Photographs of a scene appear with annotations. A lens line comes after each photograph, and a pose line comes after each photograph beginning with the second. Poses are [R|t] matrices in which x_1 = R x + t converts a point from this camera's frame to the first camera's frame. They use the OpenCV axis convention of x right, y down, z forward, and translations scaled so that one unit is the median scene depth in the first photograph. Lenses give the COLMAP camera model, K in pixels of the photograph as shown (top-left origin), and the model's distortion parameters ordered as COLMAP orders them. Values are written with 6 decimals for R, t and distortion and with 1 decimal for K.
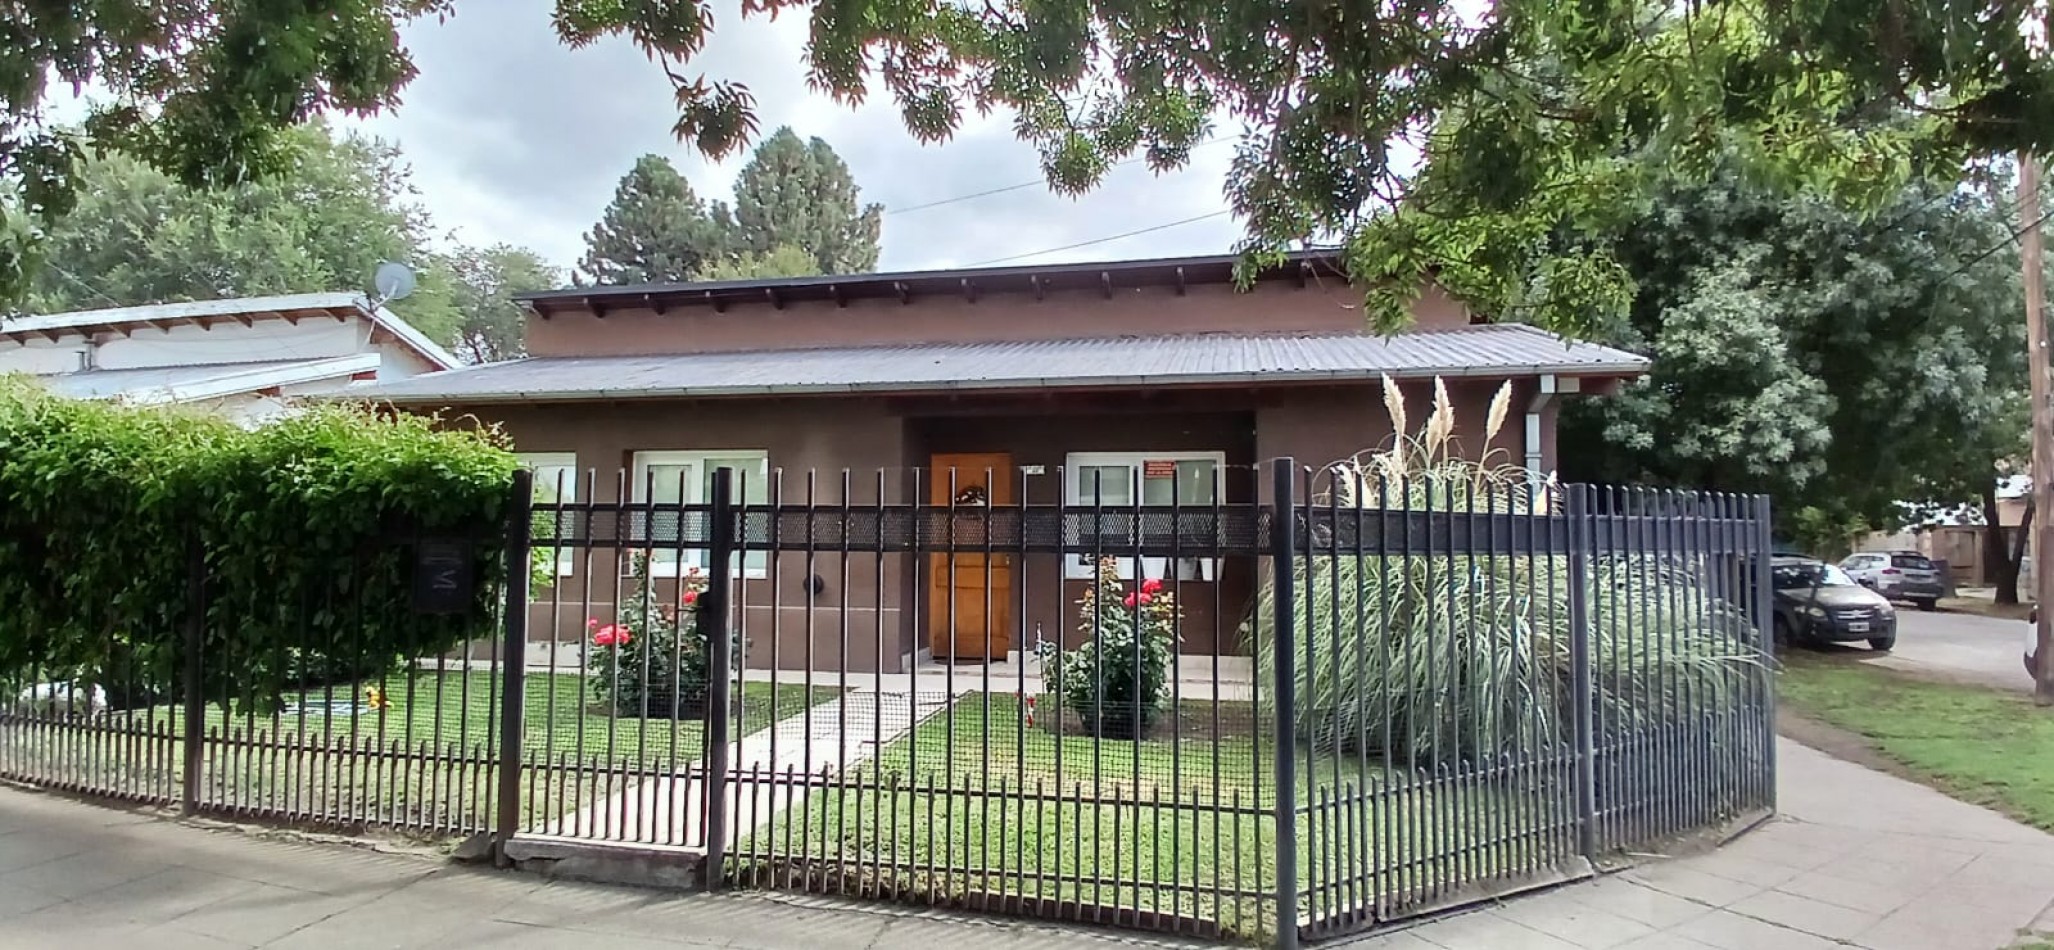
lens RADIAL K [[1034.0, 0, 1032.5], [0, 1034.0, 476.0], [0, 0, 1]] dist [0.036370, -0.068076]
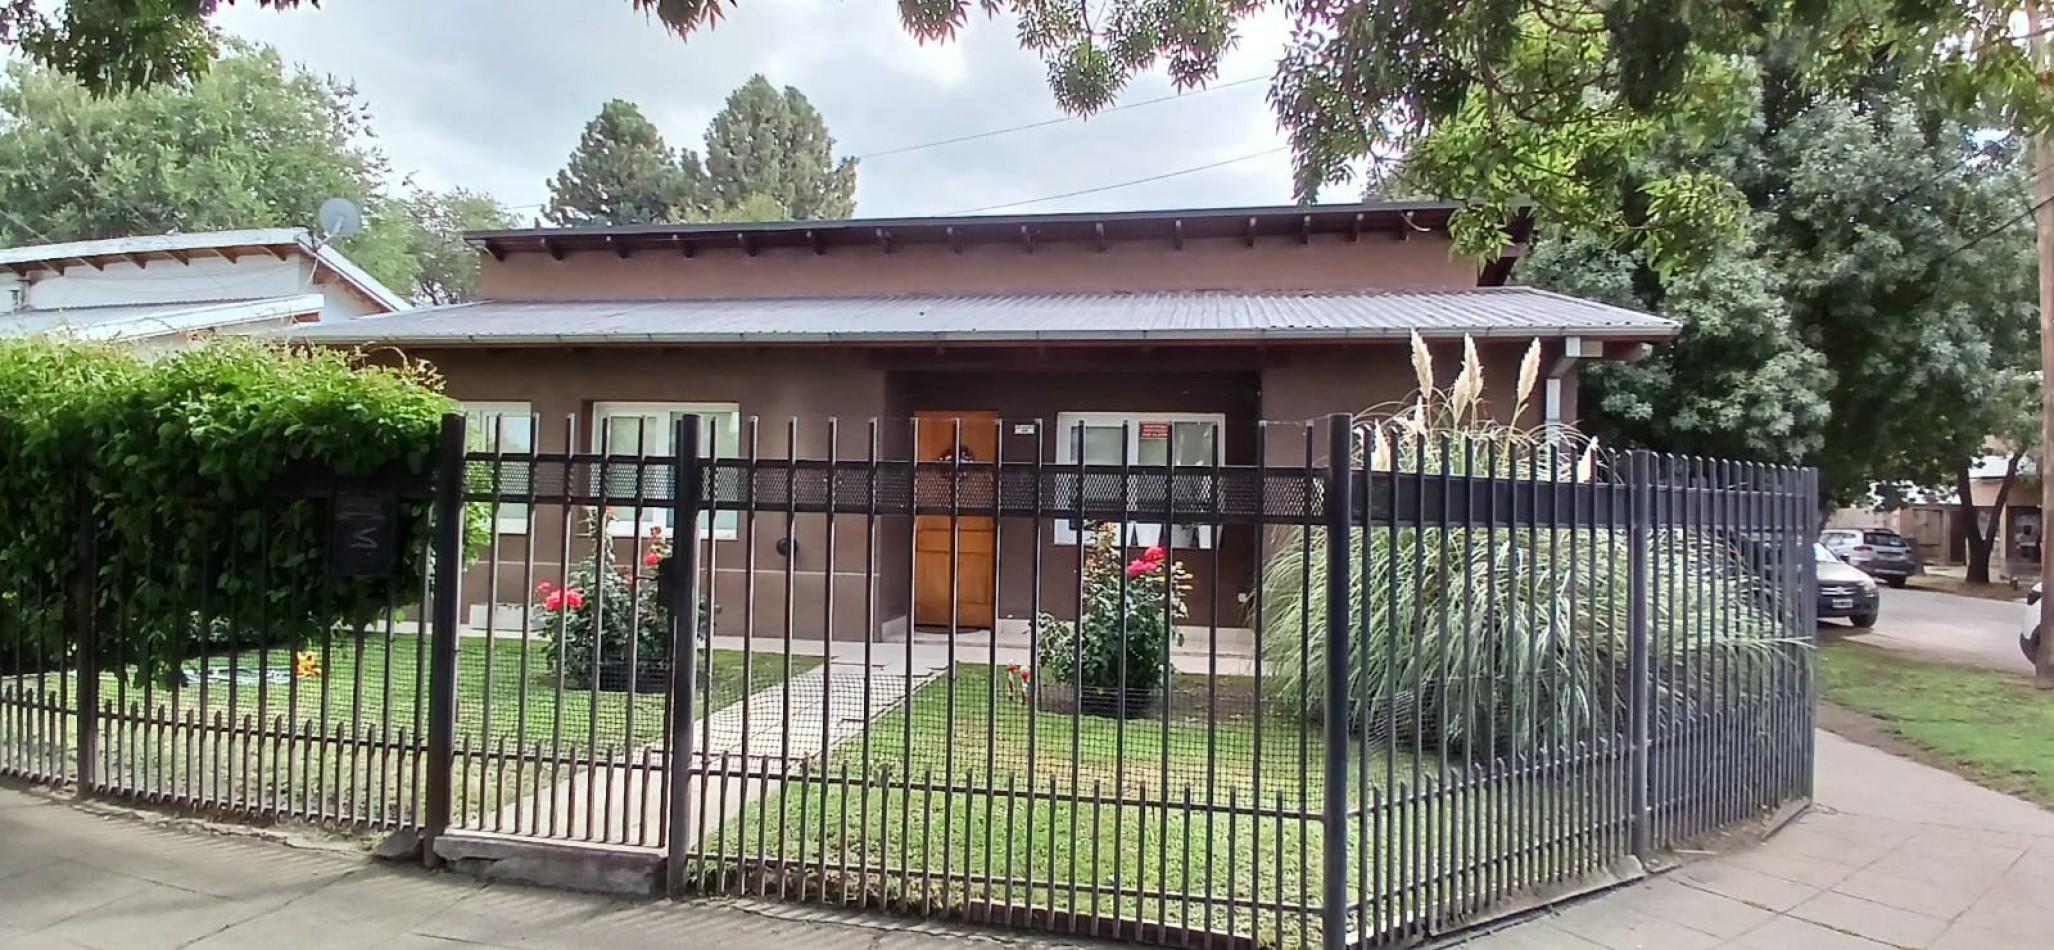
lens RADIAL K [[1030.8, 0, 1045.2], [0, 1030.8, 476.3], [0, 0, 1]] dist [0.039413, -0.068660]
pose [[0.999079, 0.016605, 0.039574, -0.030954], [-0.017974, 0.999244, 0.034482, 0.007845], [-0.038971, -0.035162, 0.998621, 0.110790]]
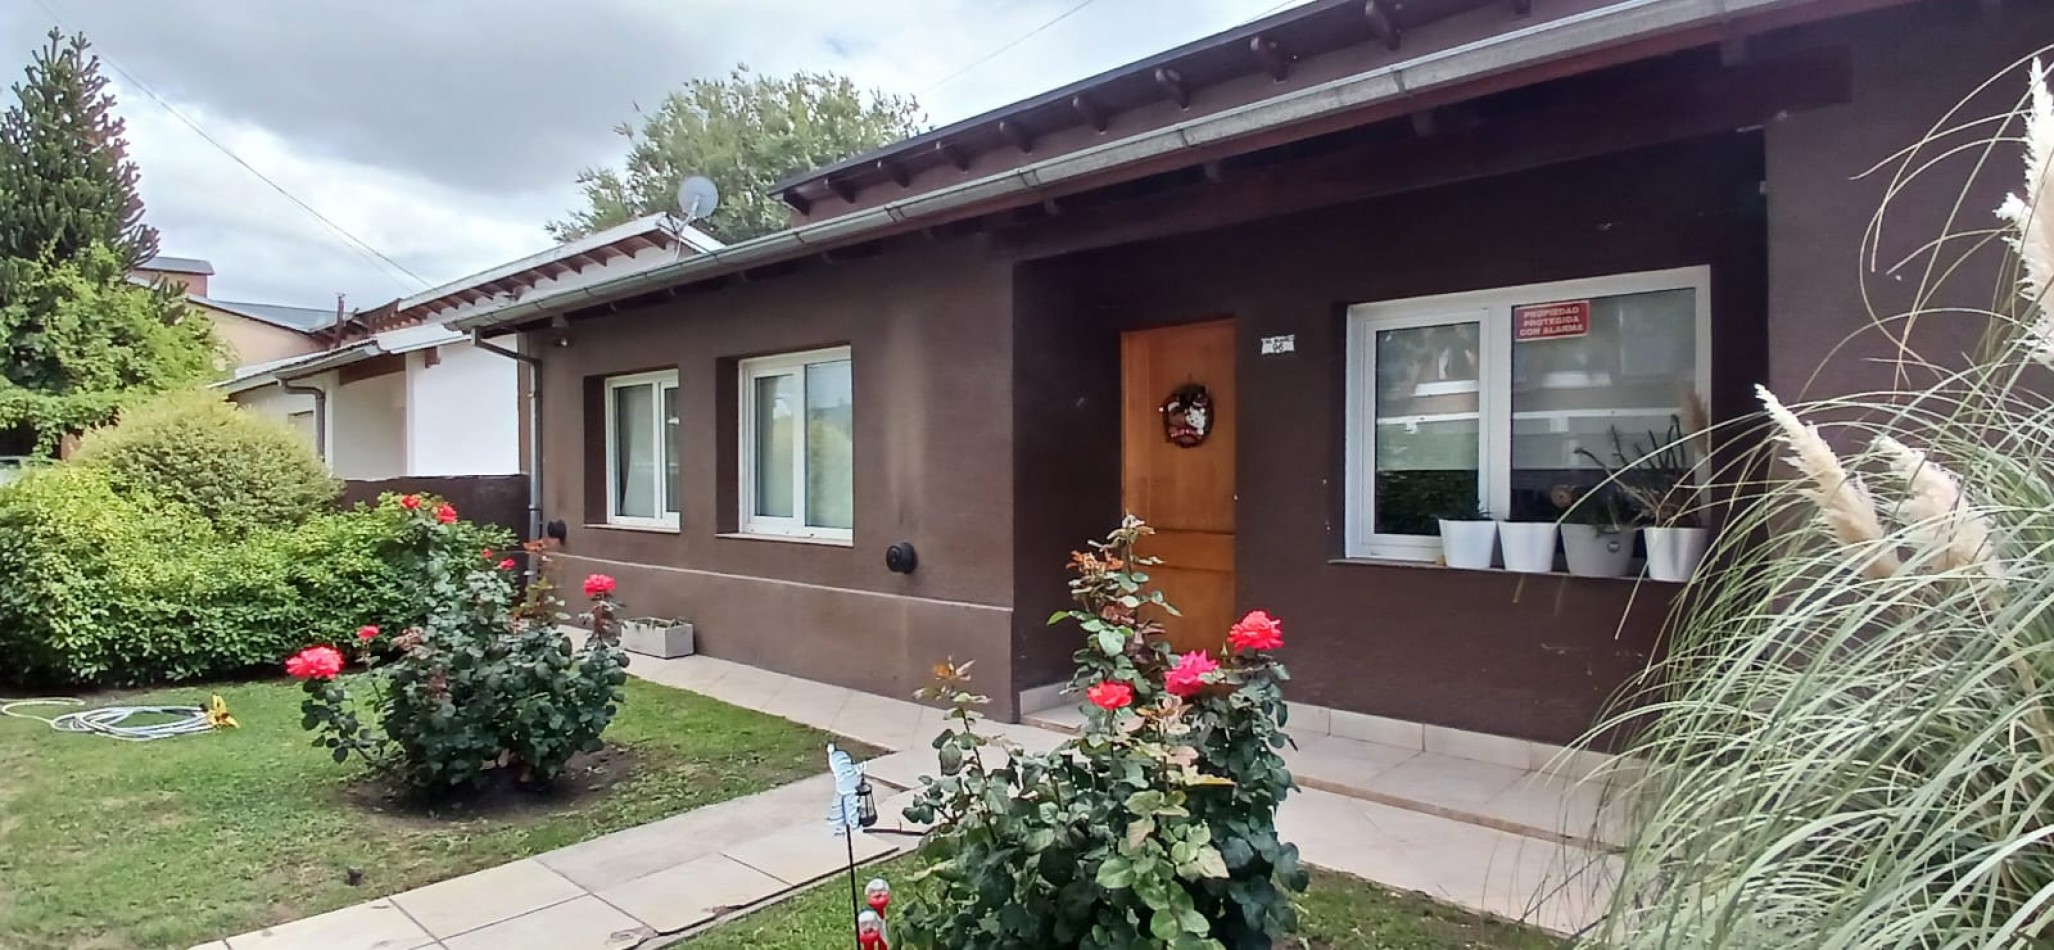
lens RADIAL K [[1046.5, 0, 1027.0], [0, 1046.5, 475.0], [0, 0, 1]] dist [0.016020, -0.000218]
pose [[0.863069, -0.007585, -0.505029, 0.313693], [0.045046, 0.997059, 0.062006, 0.040872], [0.503073, -0.076265, 0.860872, 0.999448]]
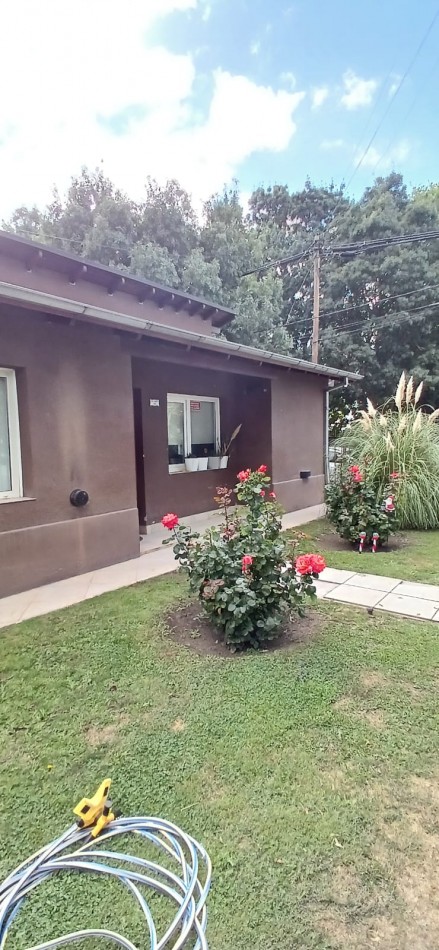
lens RADIAL K [[478.2, 0, 217.9], [0, 478.2, 472.9], [0, 0, 1]] dist [0.036370, -0.068076]
pose [[0.405325, -0.084245, 0.910283, -1.198721], [-0.035456, 0.993547, 0.107738, 0.033807], [-0.913485, -0.075944, 0.399723, 1.289658]]
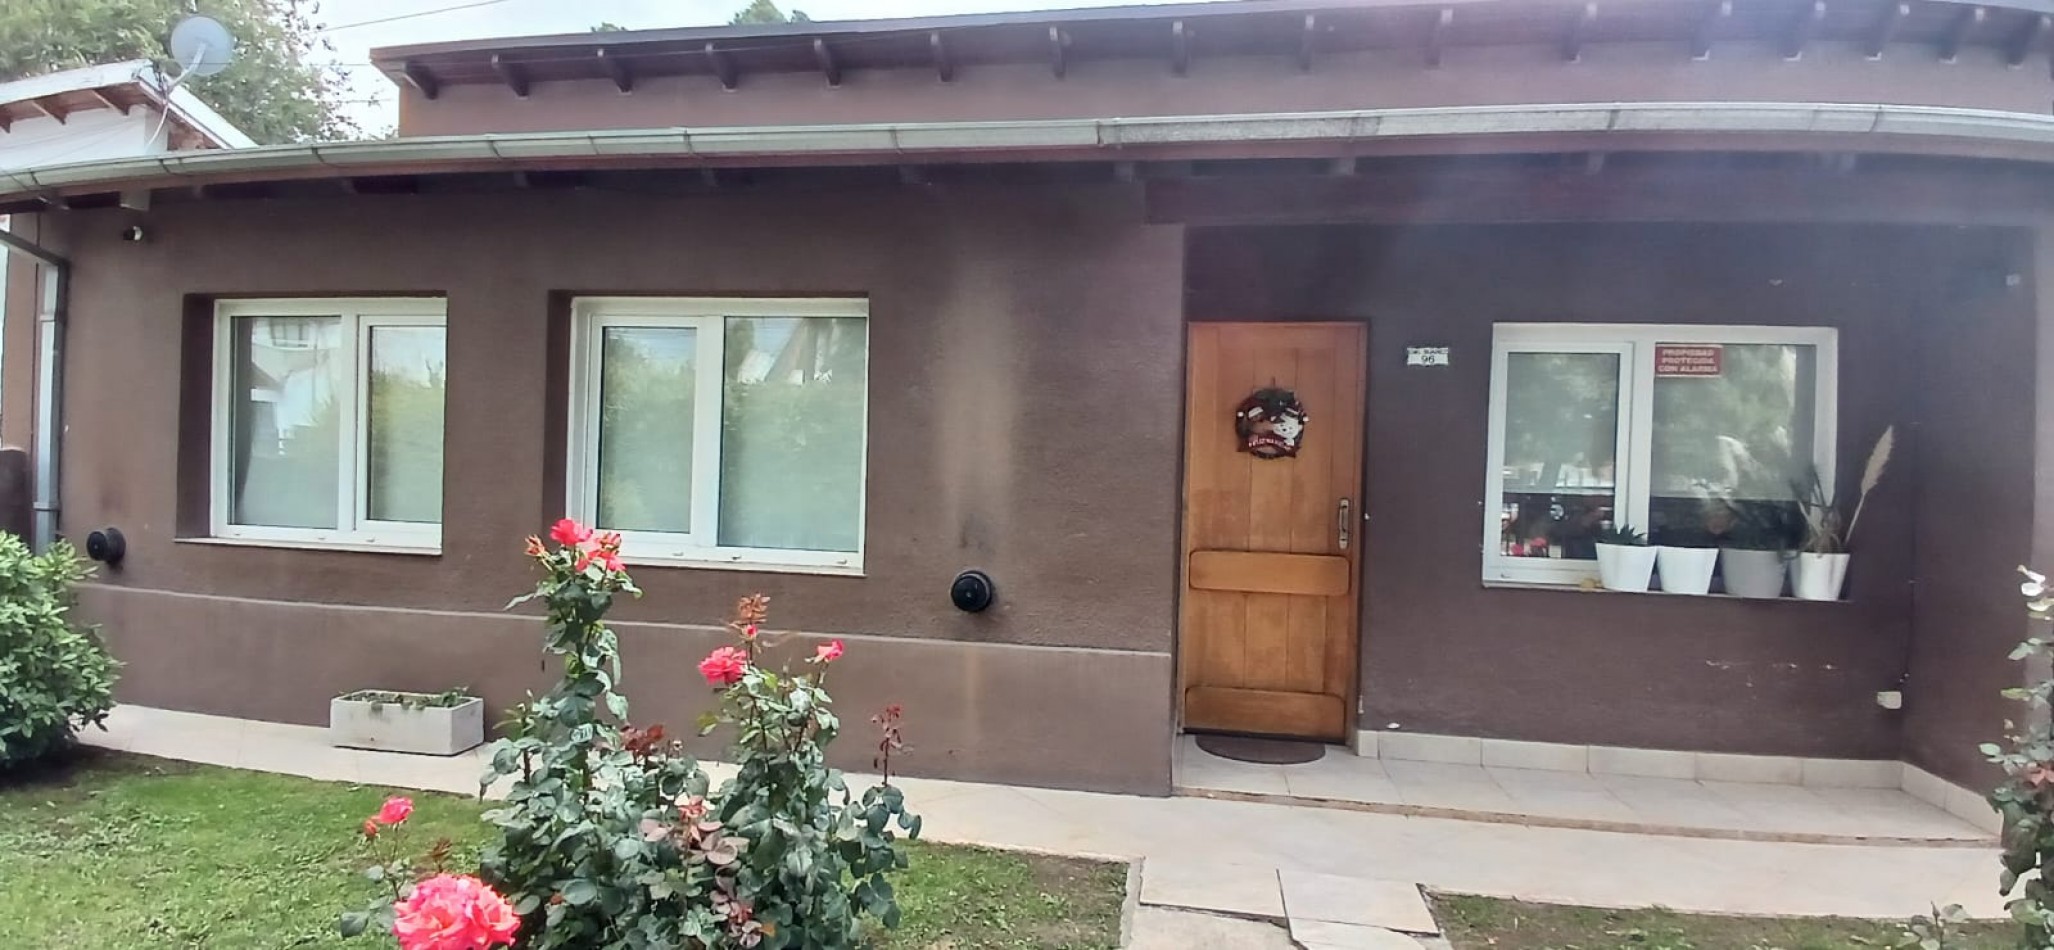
lens RADIAL K [[1030.8, 0, 1045.2], [0, 1030.8, 476.3], [0, 0, 1]] dist [0.039413, -0.068660]
pose [[0.998600, 0.022947, 0.047655, -0.394481], [-0.026401, 0.996971, 0.073162, 0.037974], [-0.045832, -0.074317, 0.996181, 1.073009]]
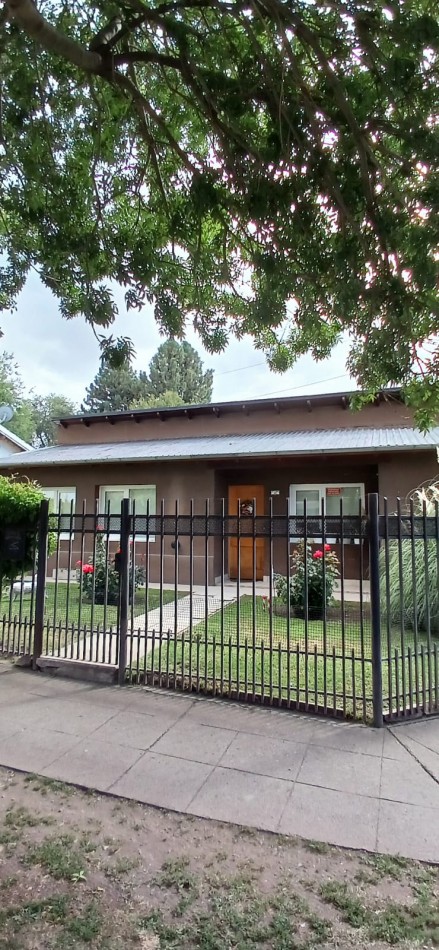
lens RADIAL K [[476.8, 0, 219.5], [0, 476.8, 475.0], [0, 0, 1]] dist [0.039413, -0.068660]
pose [[0.990545, -0.013138, -0.136556, 0.048801], [0.008559, 0.999383, -0.034064, -0.019807], [0.136919, 0.032573, 0.990047, -0.024086]]
